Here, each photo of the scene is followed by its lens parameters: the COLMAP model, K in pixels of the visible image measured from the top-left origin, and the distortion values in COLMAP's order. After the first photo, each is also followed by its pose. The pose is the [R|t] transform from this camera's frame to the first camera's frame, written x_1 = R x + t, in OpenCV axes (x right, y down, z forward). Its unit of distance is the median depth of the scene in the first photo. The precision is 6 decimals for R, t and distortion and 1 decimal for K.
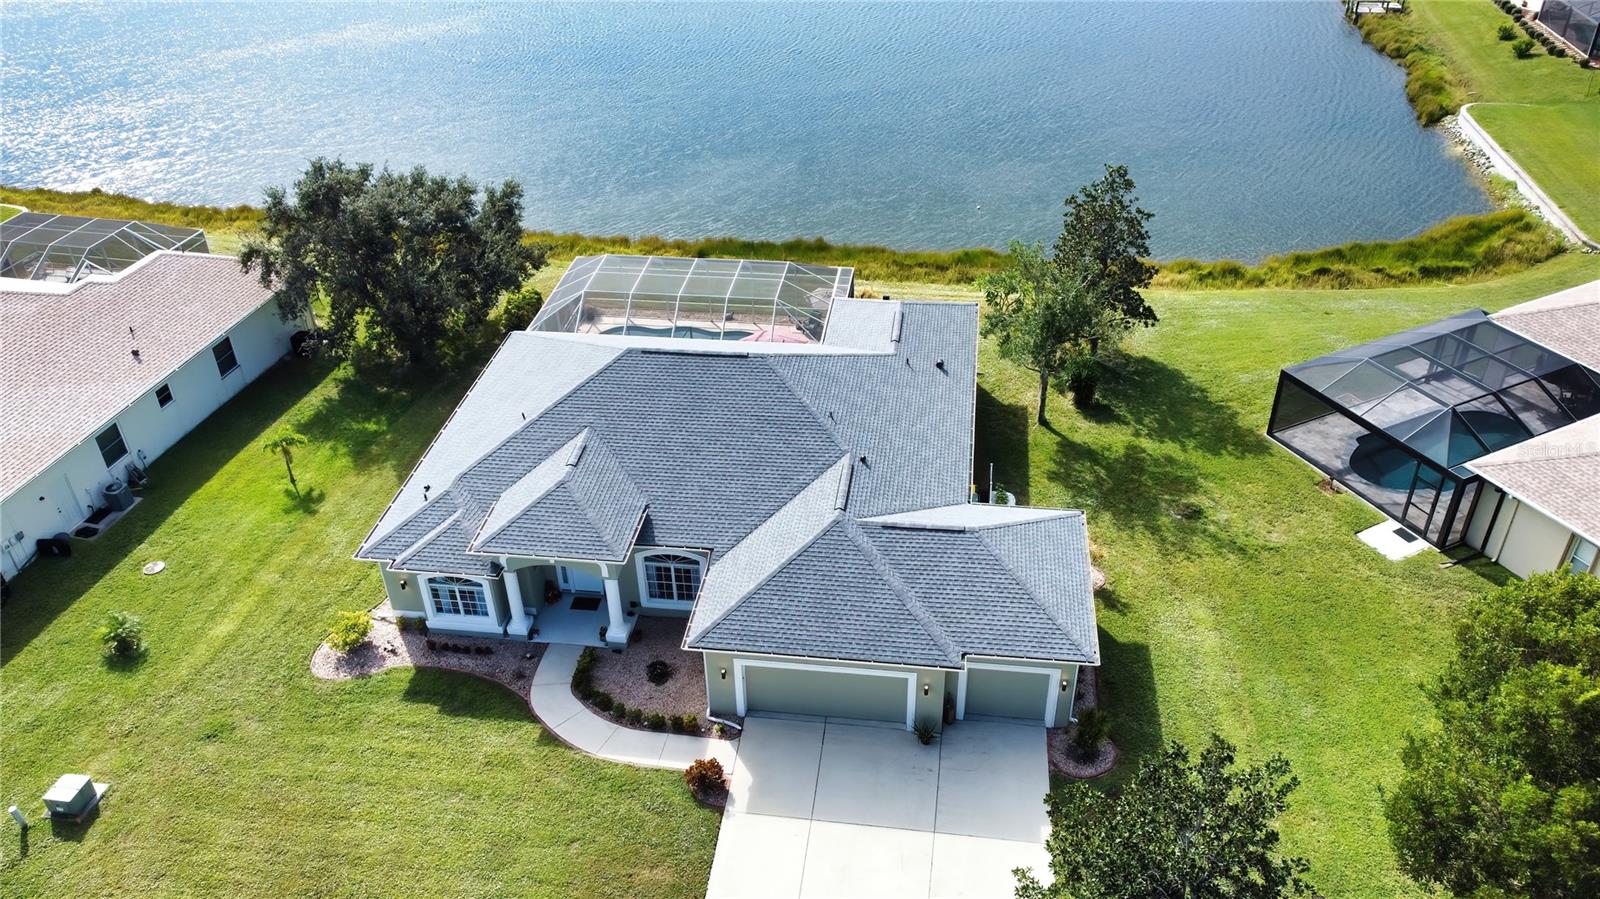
lens RADIAL K [[1199.7, 0, 803.6], [0, 1199.7, 463.5], [0, 0, 1]] dist [0.005045, -0.000971]
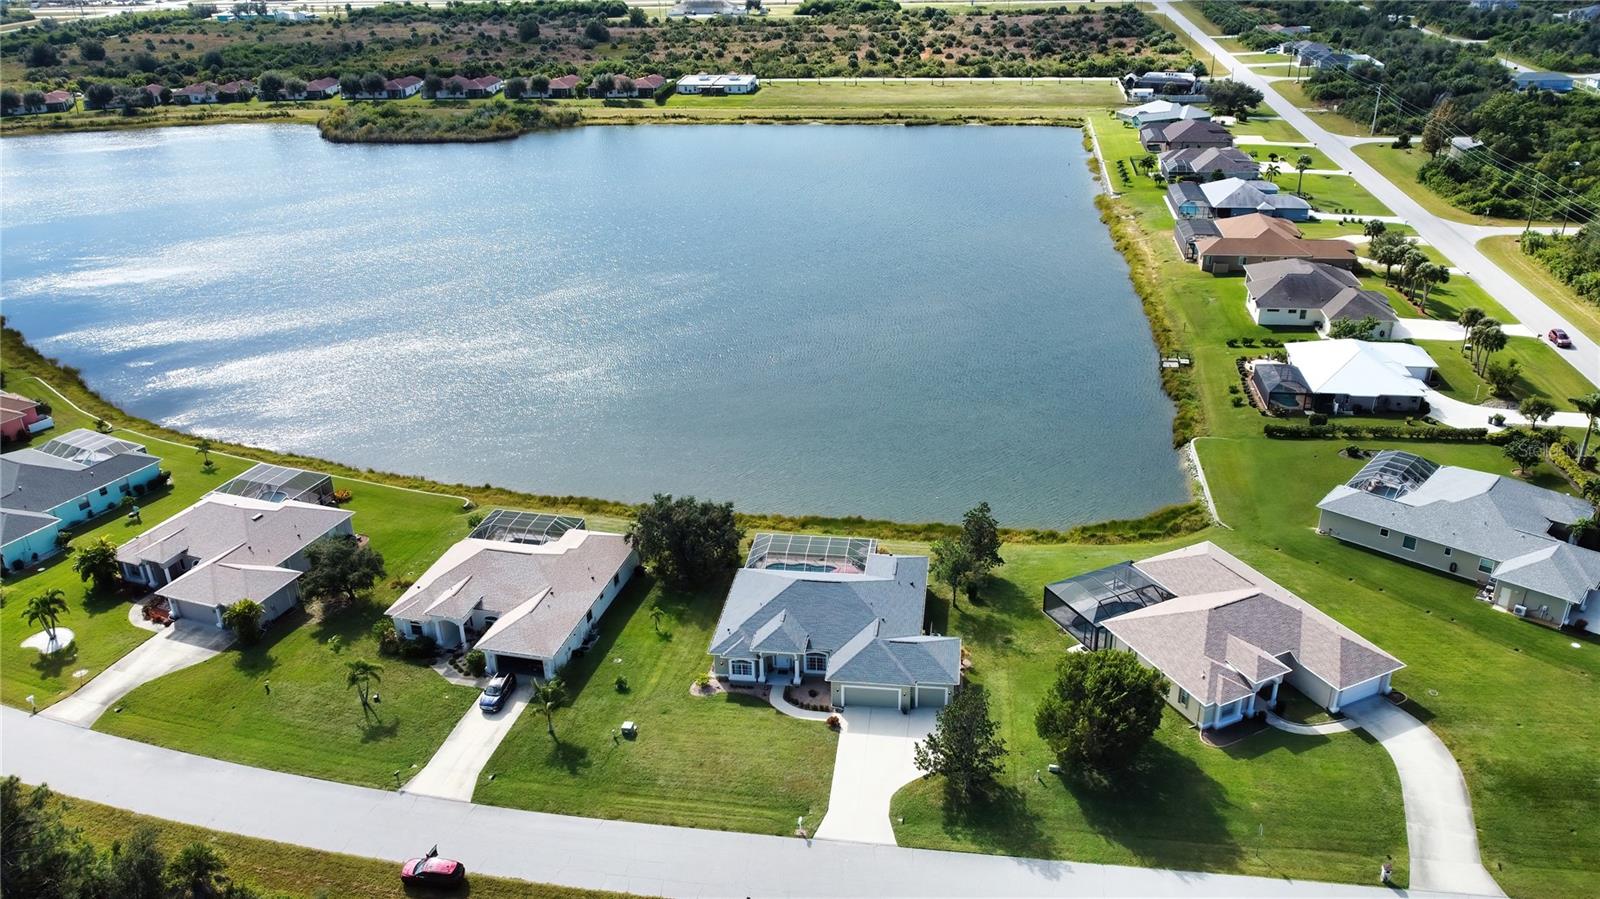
lens RADIAL K [[1199.7, 0, 803.6], [0, 1199.7, 463.5], [0, 0, 1]] dist [0.005045, -0.000971]
pose [[0.999964, 0.000411, -0.008533, -0.114299], [-0.001666, 0.989053, -0.147551, 0.050578], [0.008379, 0.147560, 0.989018, -1.869767]]
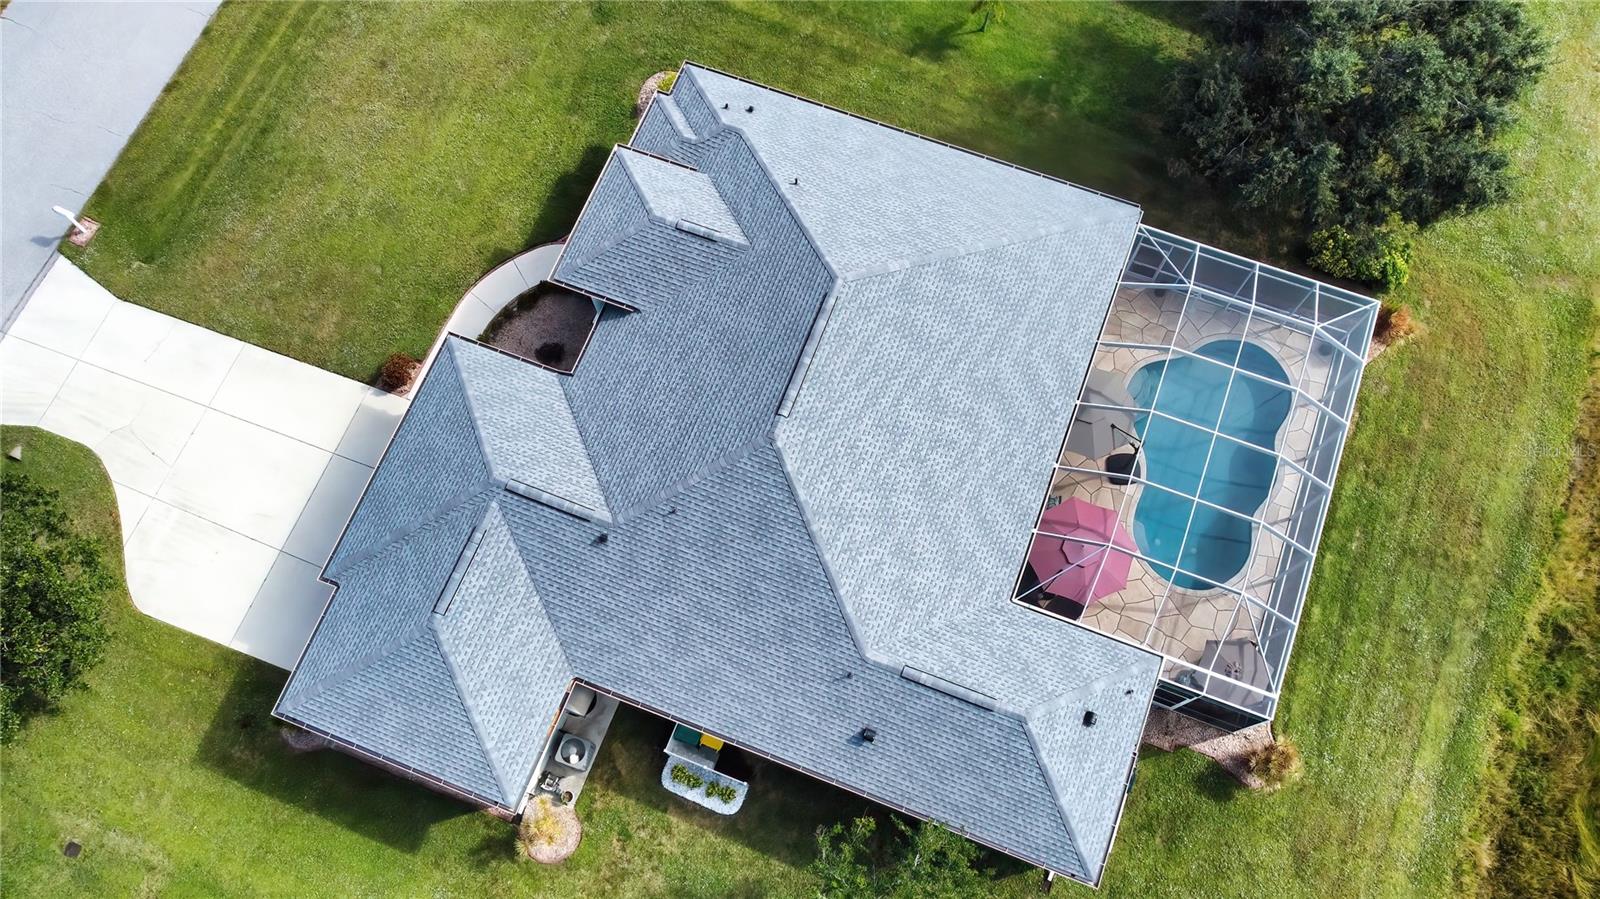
lens RADIAL K [[1199.7, 0, 803.6], [0, 1199.7, 463.5], [0, 0, 1]] dist [0.005045, -0.000971]
pose [[-0.230316, 0.929472, -0.288160, 0.203358], [-0.539858, 0.124331, 0.832524, -0.752643], [0.809635, 0.347309, 0.473147, 0.696965]]
